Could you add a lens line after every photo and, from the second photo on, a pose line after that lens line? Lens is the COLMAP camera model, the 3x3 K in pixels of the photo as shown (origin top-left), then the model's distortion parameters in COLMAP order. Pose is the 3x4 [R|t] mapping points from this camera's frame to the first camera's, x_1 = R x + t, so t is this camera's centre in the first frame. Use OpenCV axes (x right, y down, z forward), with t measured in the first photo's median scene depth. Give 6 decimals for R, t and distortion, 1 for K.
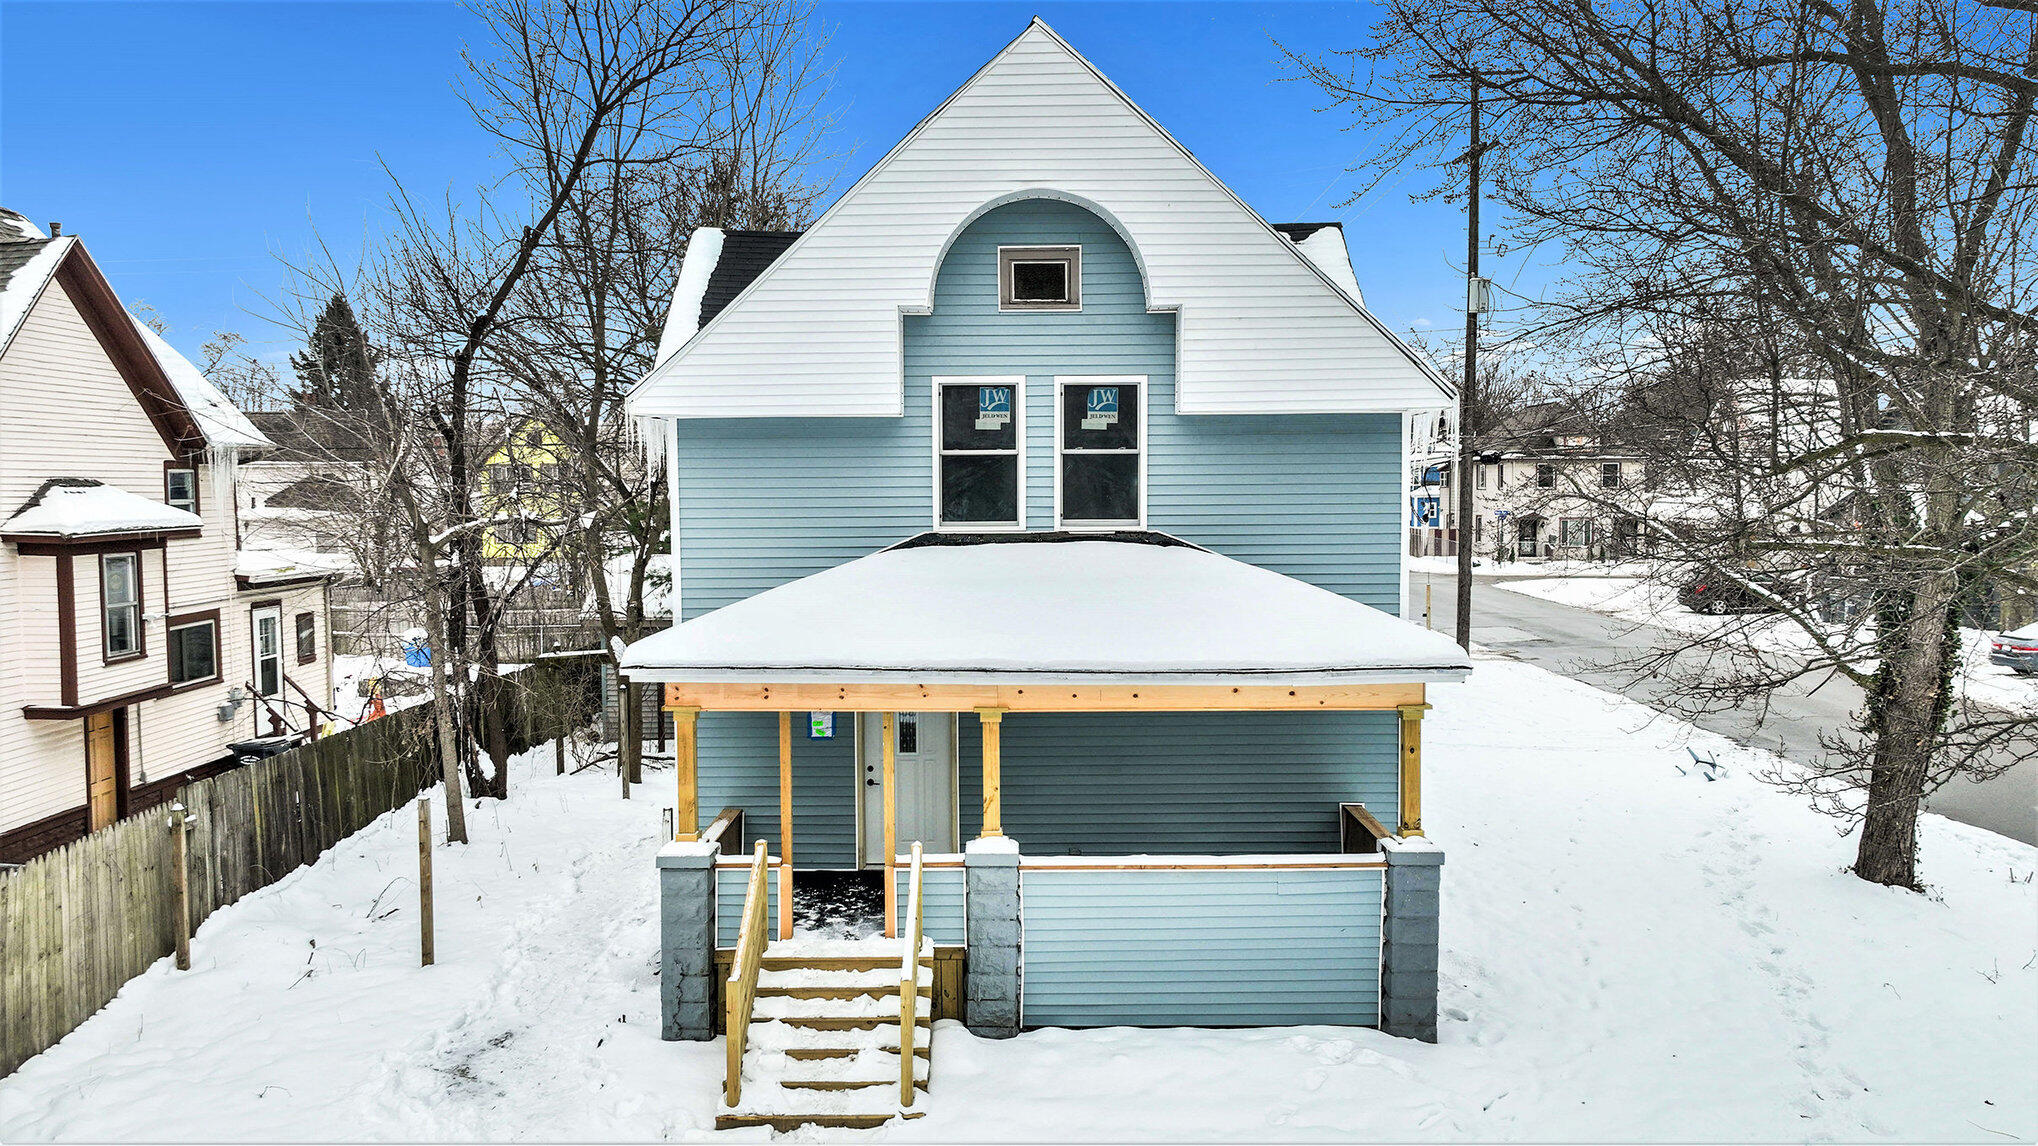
lens RADIAL K [[1429.5, 0, 1019.0], [0, 1429.5, 573.0], [0, 0, 1]] dist [-0.000671, 0.001009]
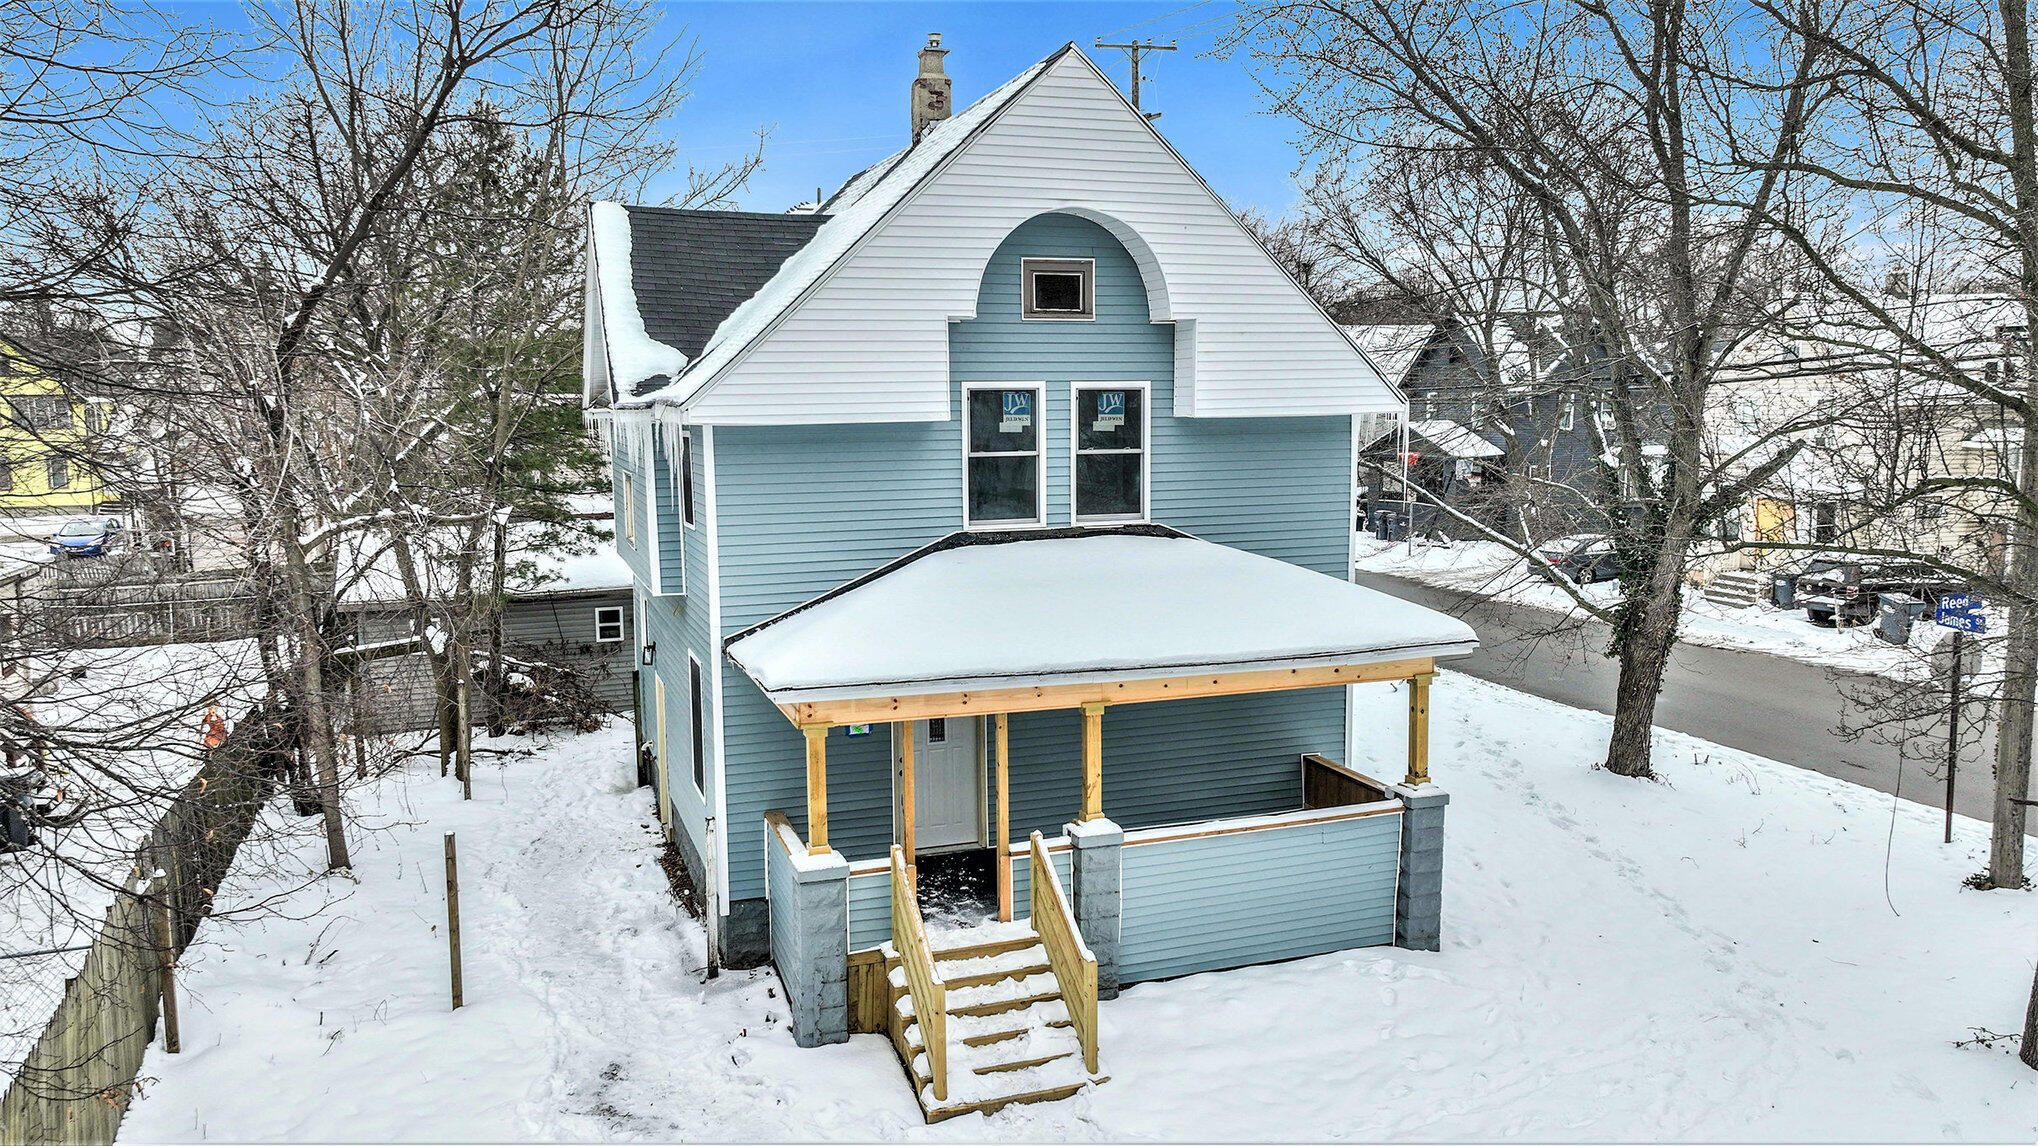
lens RADIAL K [[1429.5, 0, 1019.0], [0, 1429.5, 573.0], [0, 0, 1]] dist [-0.000671, 0.001009]
pose [[0.941414, -0.043322, 0.334460, -0.376866], [0.023490, 0.997730, 0.063114, -0.063966], [-0.336435, -0.051560, 0.940294, 0.003354]]
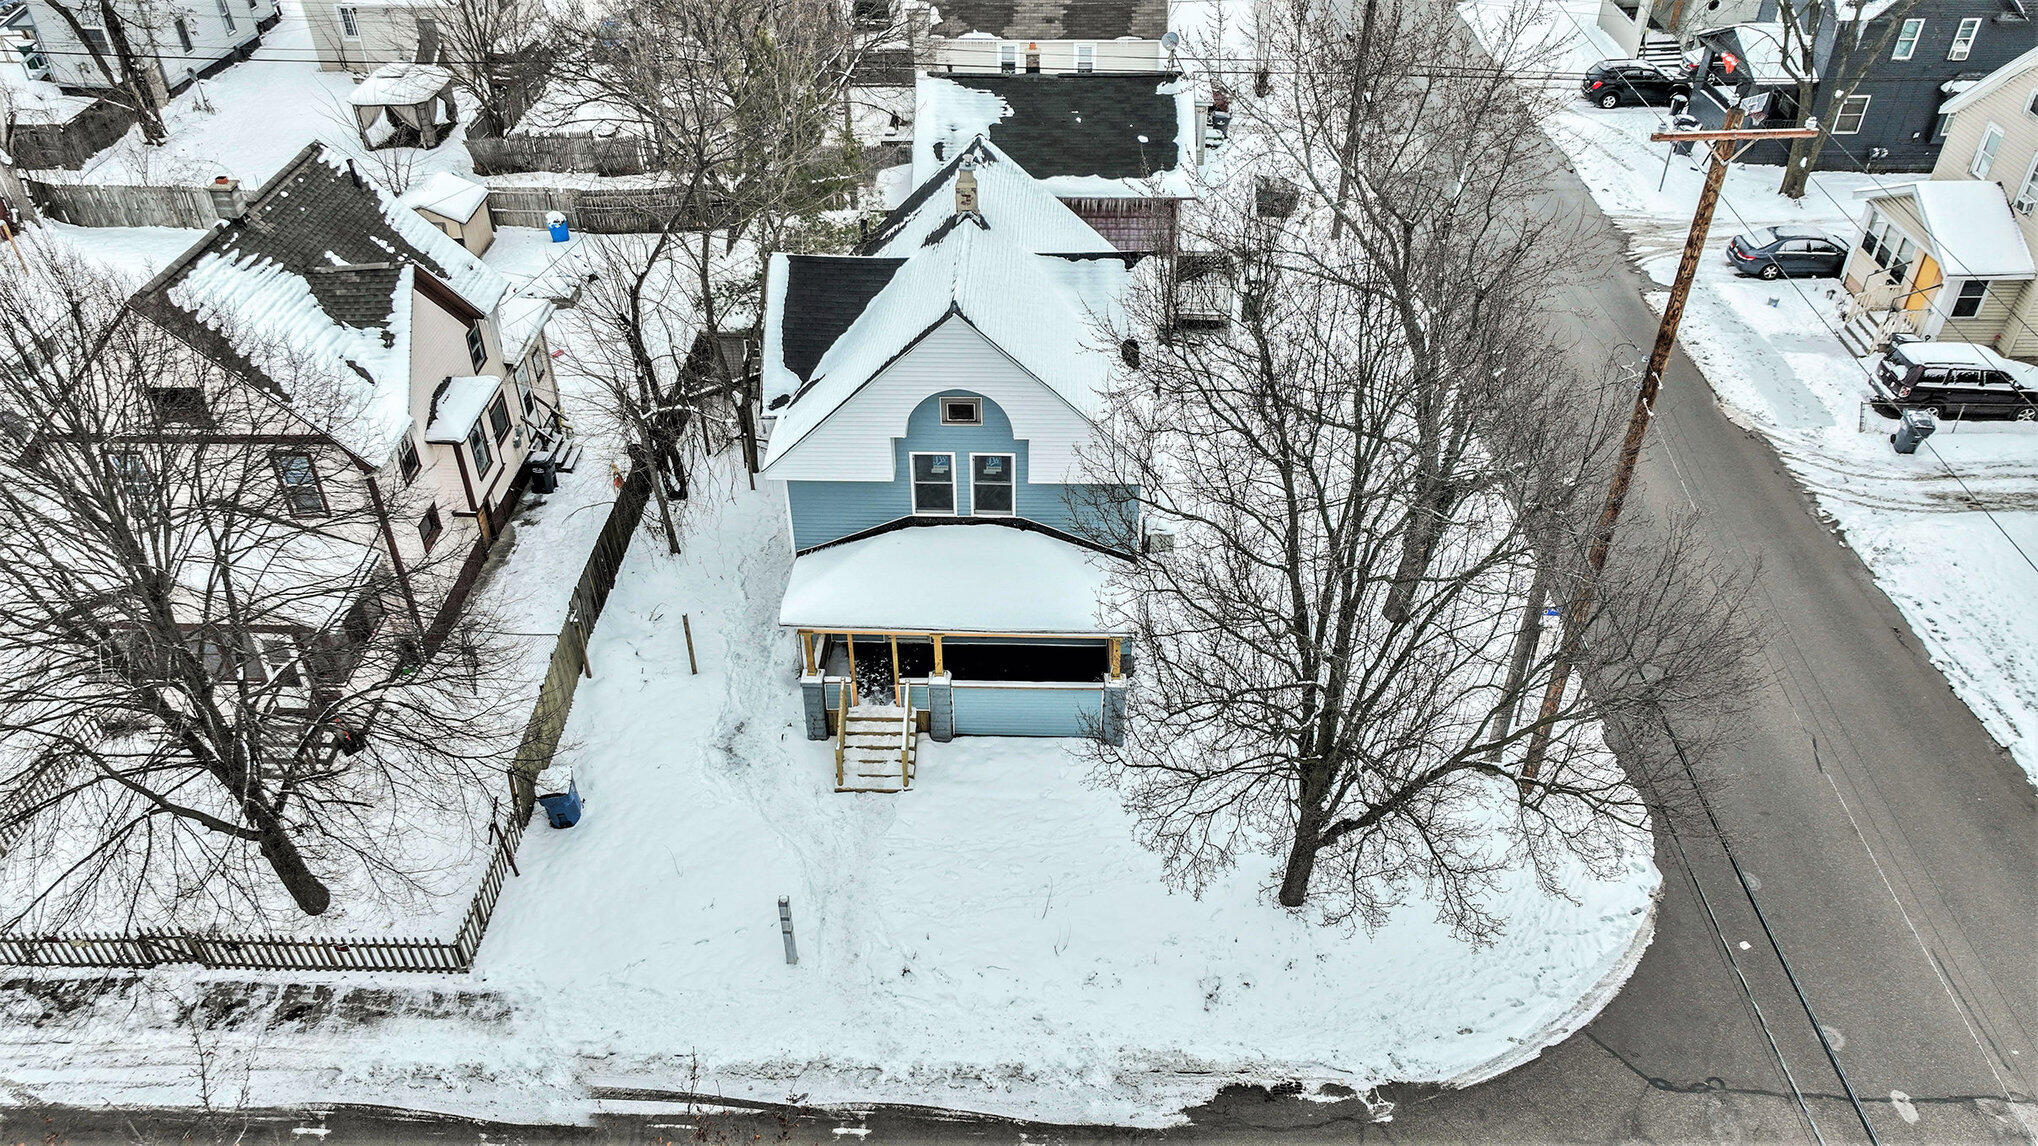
lens RADIAL K [[1429.5, 0, 1019.0], [0, 1429.5, 573.0], [0, 0, 1]] dist [-0.000671, 0.001009]
pose [[0.999418, 0.021499, -0.026482, 0.152776], [-0.003542, 0.837575, 0.546311, -1.107798], [0.033926, -0.545900, 0.837163, -0.788586]]
